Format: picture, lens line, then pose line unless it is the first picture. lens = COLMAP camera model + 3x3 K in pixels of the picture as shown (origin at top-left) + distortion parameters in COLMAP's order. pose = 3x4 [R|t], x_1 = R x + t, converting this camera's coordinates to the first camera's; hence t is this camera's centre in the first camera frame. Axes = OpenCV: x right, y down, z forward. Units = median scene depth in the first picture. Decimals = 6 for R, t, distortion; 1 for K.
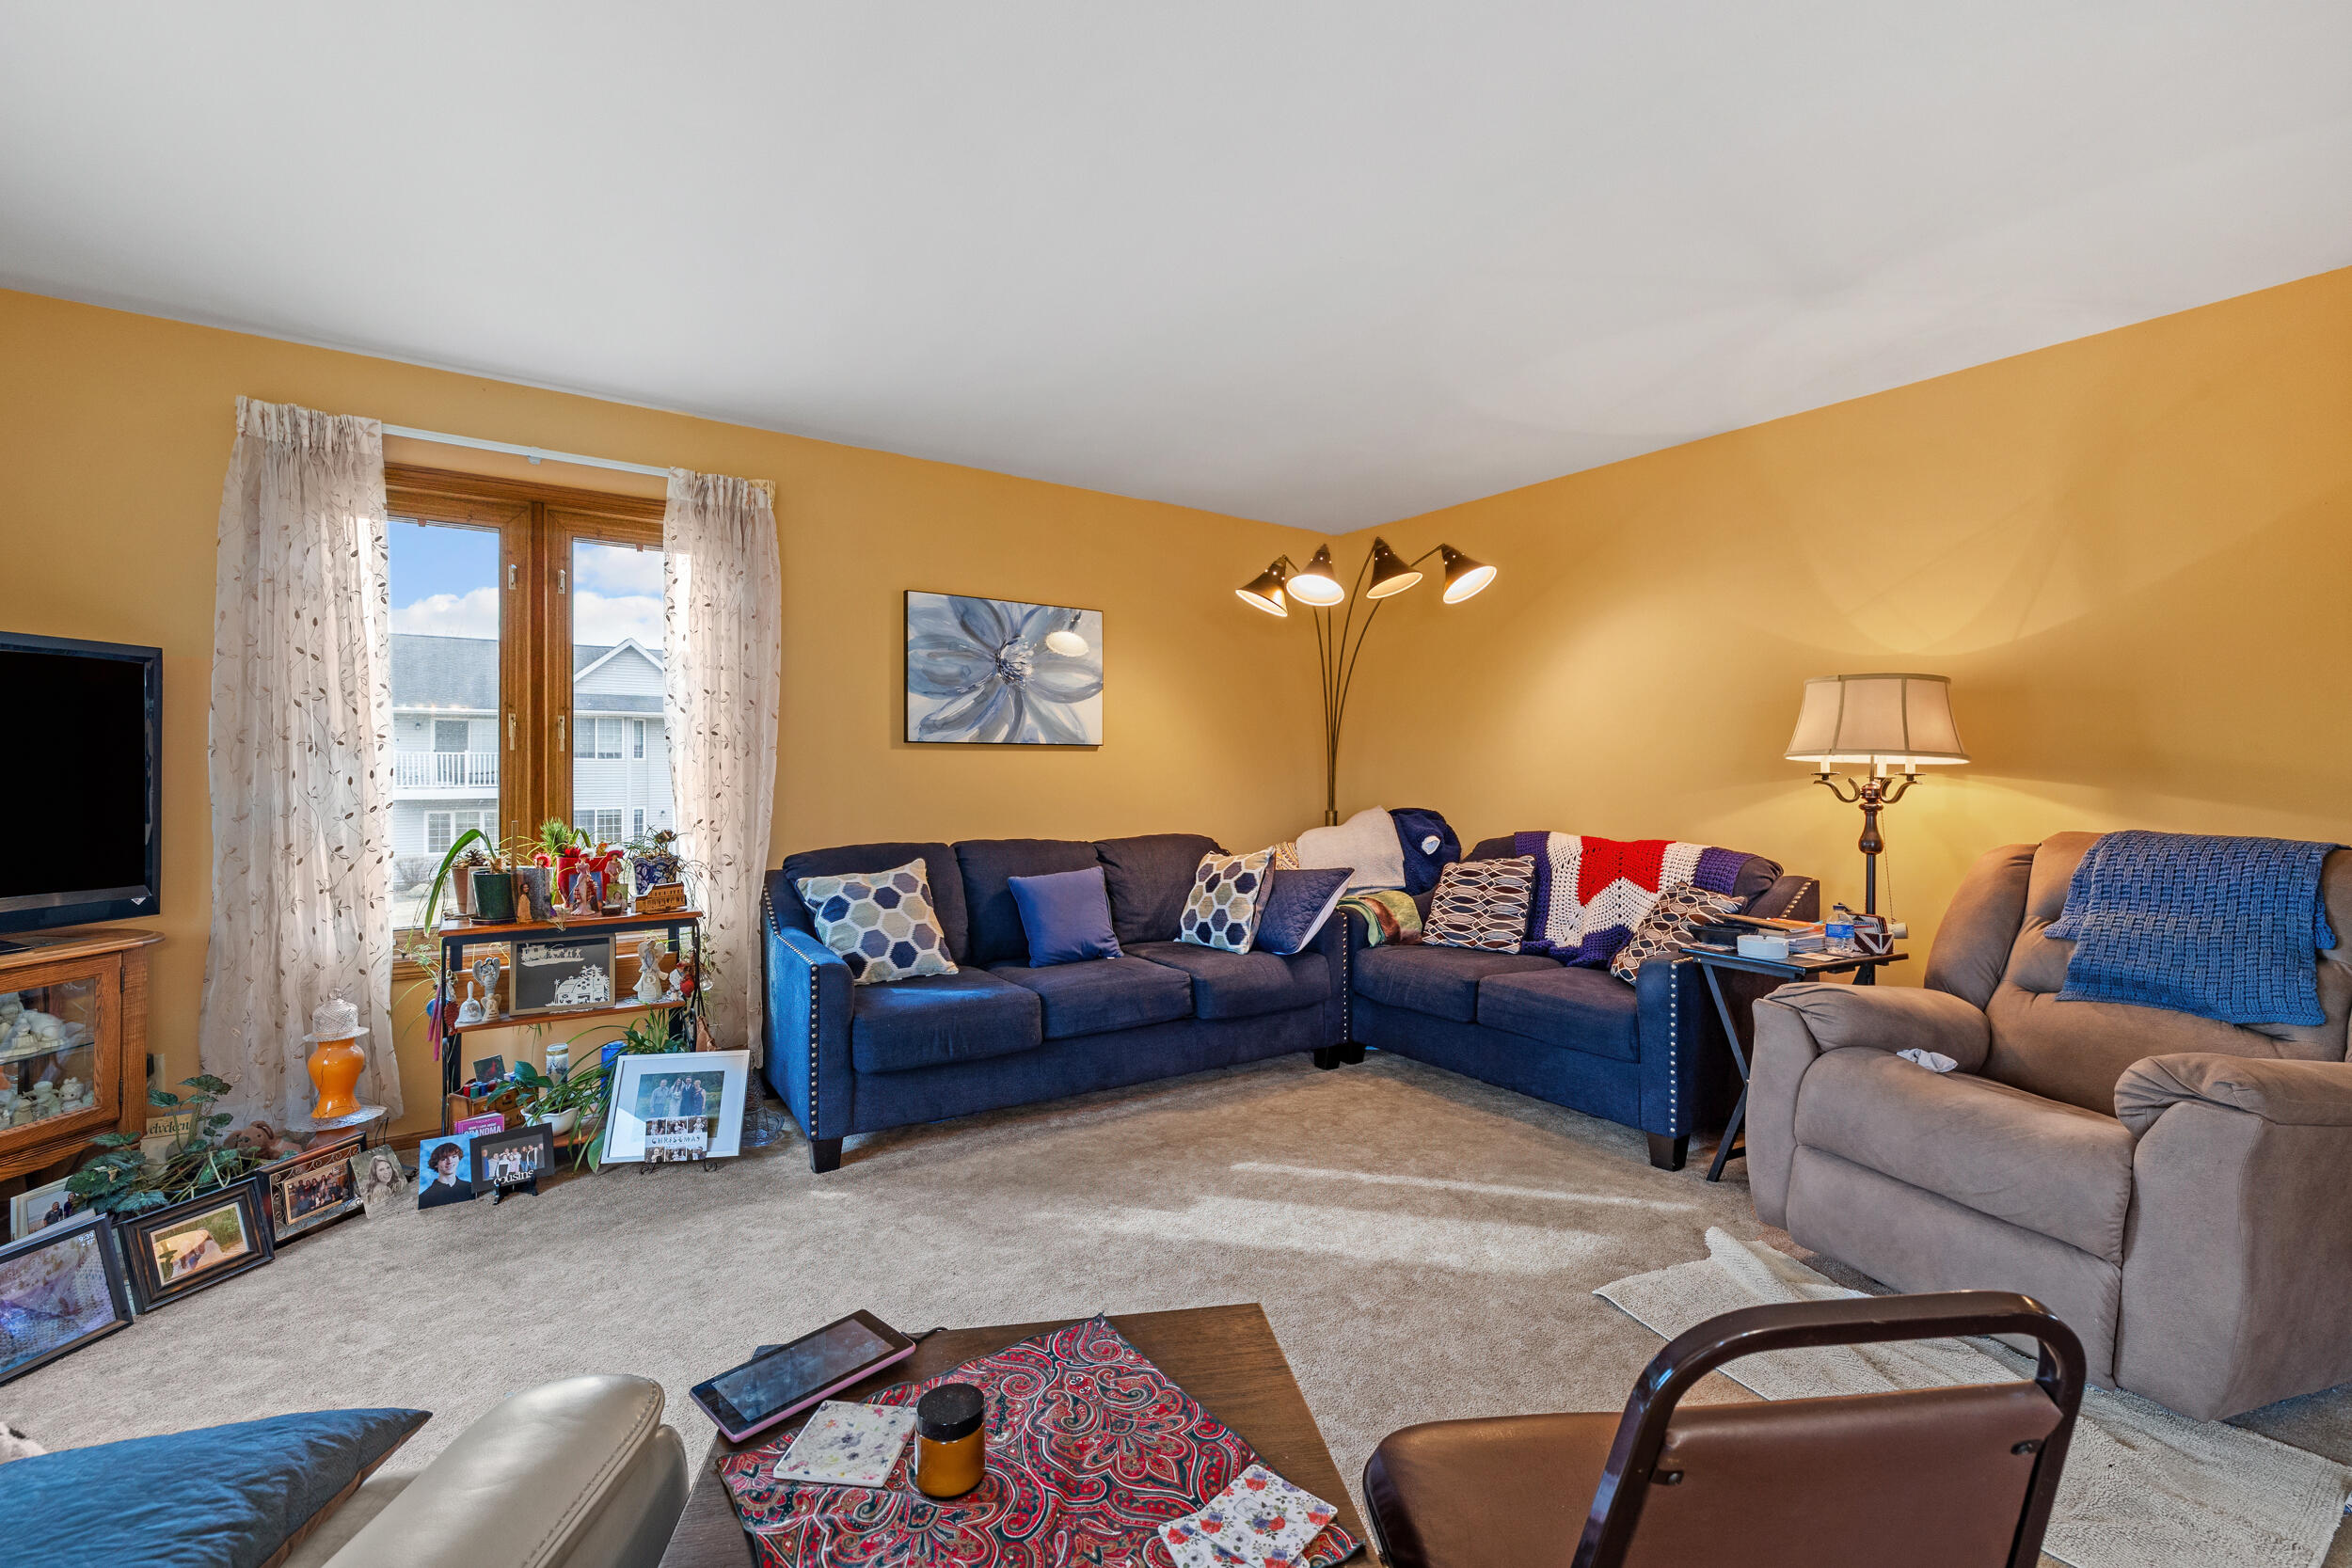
lens RADIAL K [[995.8, 0, 1185.7], [0, 995.8, 778.6], [0, 0, 1]] dist [0.003401, 0.000331]
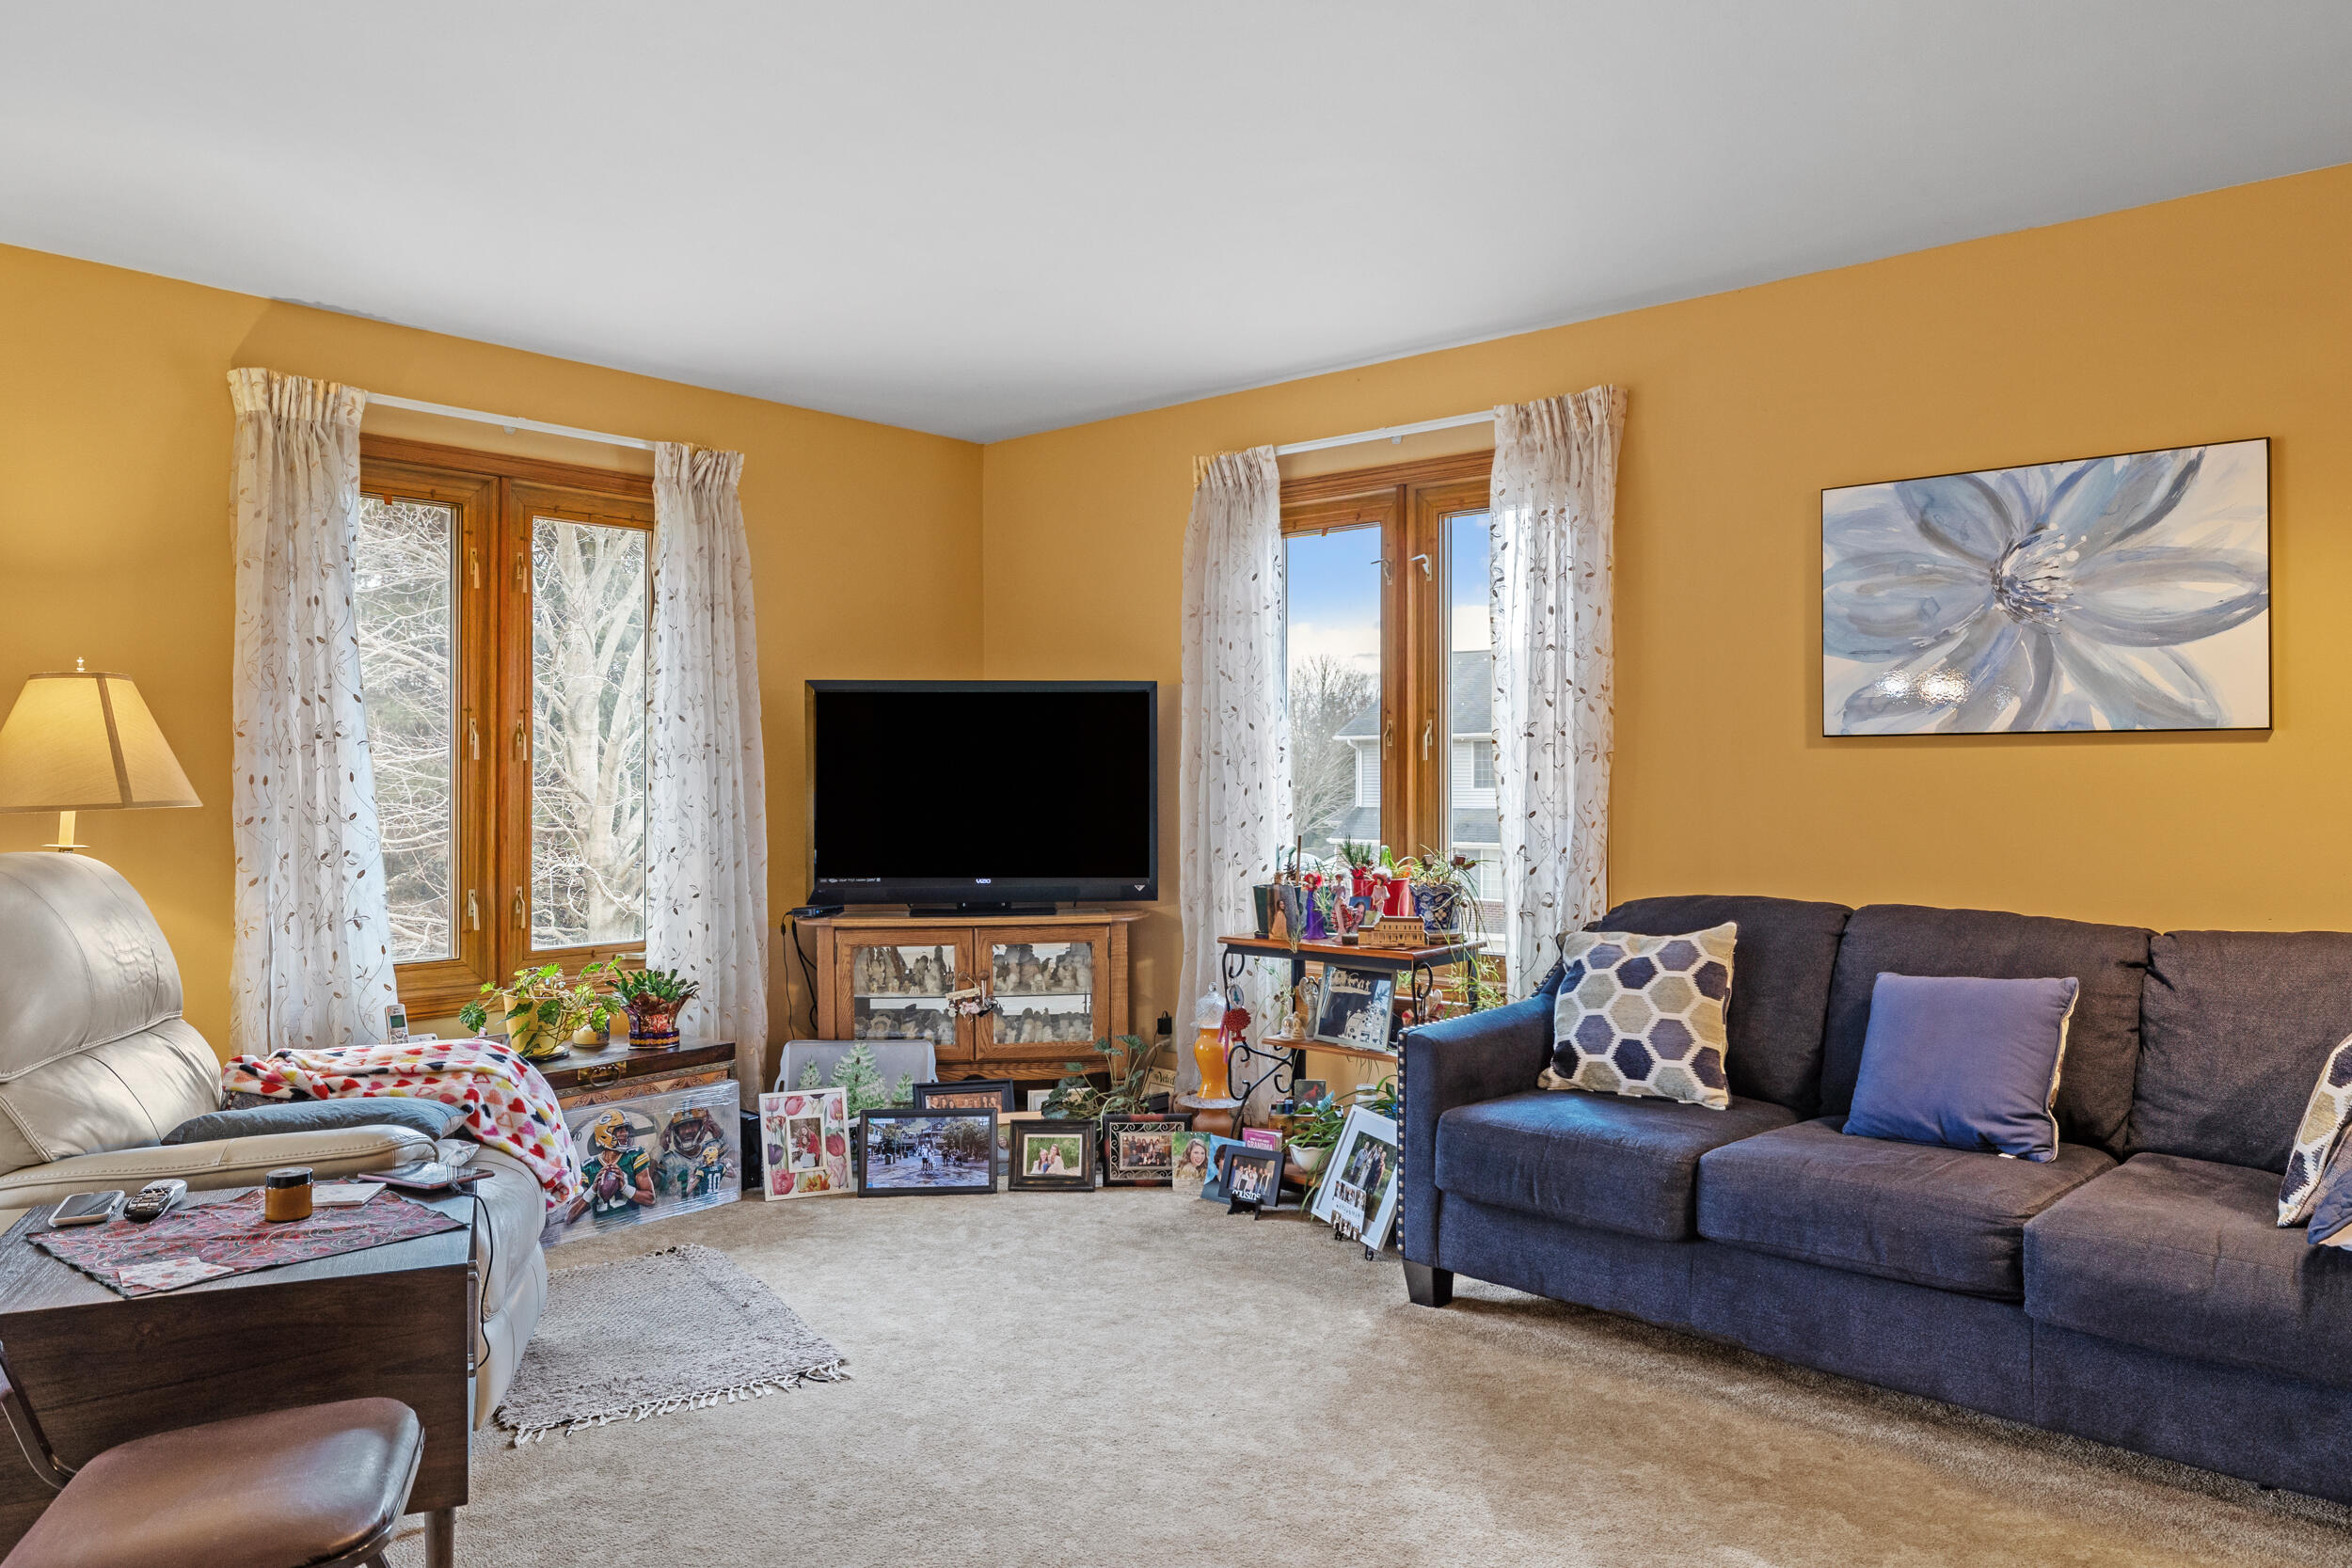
lens RADIAL K [[1562.9, 0, 1176.0], [0, 1562.9, 784.0], [0, 0, 1]] dist [0.002262, 0.000402]
pose [[0.249727, 0.004459, -0.968306, 0.650599], [-0.005895, 0.999978, 0.003085, -0.009286], [0.968298, 0.004938, 0.249748, 0.437979]]
